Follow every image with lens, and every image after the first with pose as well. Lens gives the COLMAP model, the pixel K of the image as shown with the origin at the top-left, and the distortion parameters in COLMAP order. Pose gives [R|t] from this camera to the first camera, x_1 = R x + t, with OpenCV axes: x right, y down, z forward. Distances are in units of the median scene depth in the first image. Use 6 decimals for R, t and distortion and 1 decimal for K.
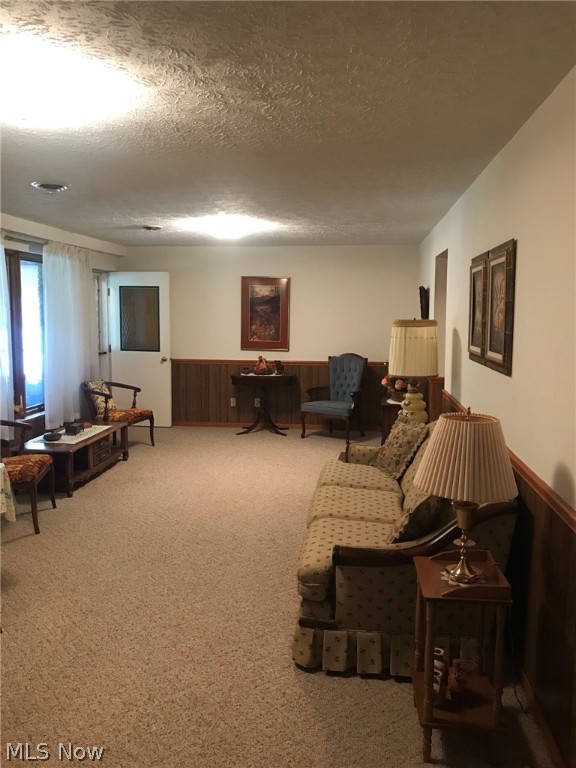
lens RADIAL K [[628.4, 0, 288.3], [0, 628.4, 381.4], [0, 0, 1]] dist [0.052334, -0.027595]
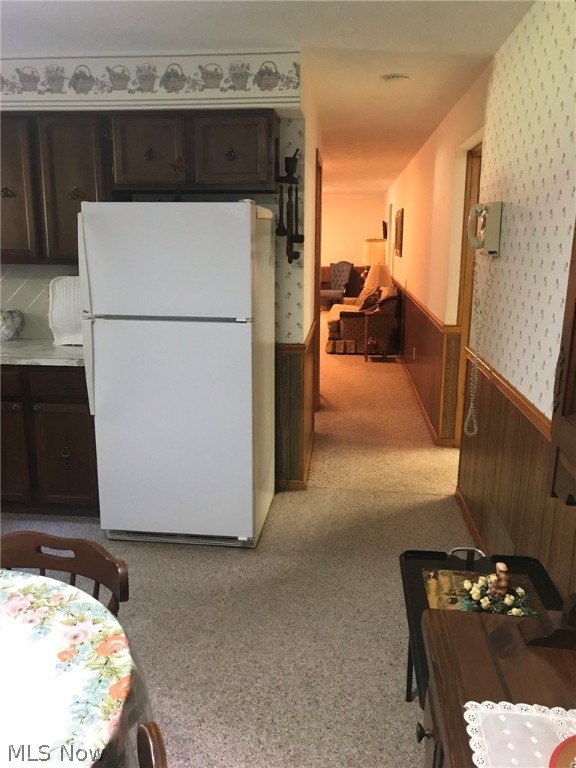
lens RADIAL K [[628.4, 0, 285.3], [0, 628.4, 387.0], [0, 0, 1]] dist [0.052334, -0.027595]
pose [[0.999902, -0.007412, 0.011896, -0.230170], [0.005920, 0.992644, 0.120921, 0.245863], [-0.012705, -0.120839, 0.992591, -2.062433]]
